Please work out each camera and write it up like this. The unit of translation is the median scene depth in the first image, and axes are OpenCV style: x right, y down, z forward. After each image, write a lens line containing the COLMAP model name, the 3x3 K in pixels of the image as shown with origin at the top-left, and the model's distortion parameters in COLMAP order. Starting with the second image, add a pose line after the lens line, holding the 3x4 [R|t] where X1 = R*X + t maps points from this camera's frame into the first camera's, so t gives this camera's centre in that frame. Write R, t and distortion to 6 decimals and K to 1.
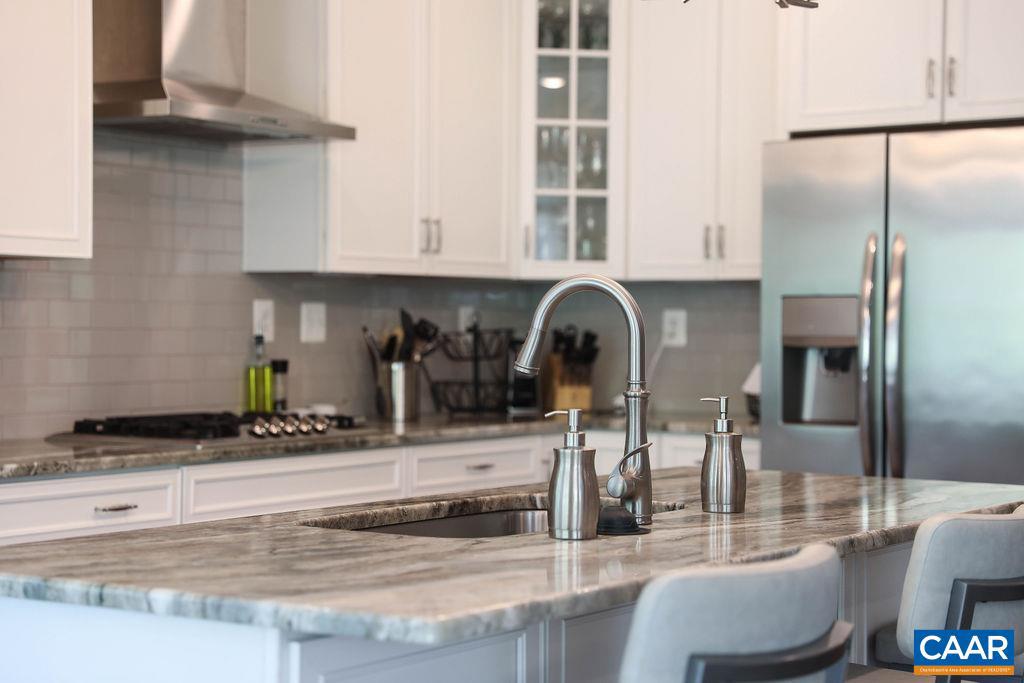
lens RADIAL K [[1876.0, 0, 511.9], [0, 1876.0, 369.0], [0, 0, 1]] dist [0.306029, 0.030097]
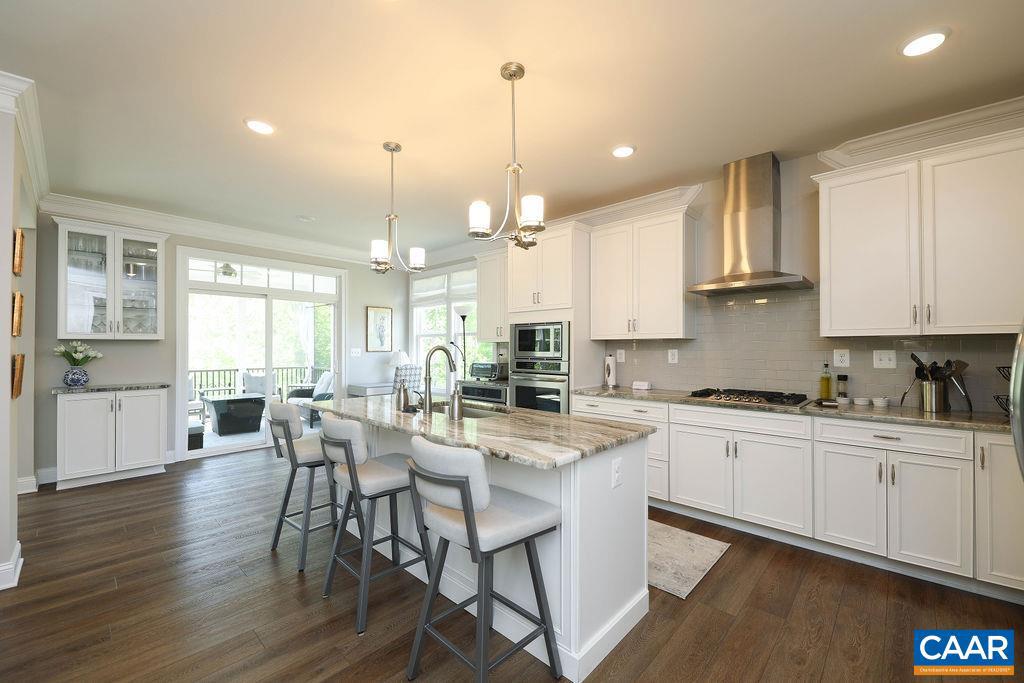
lens RADIAL K [[417.5, 0, 503.8], [0, 417.5, 343.1], [0, 0, 1]] dist [0.000478, -0.000904]
pose [[-0.167122, -0.024044, -0.985643, 0.476261], [-0.034148, 0.999244, -0.018586, -0.021840], [0.985345, 0.030551, -0.167817, 0.706936]]
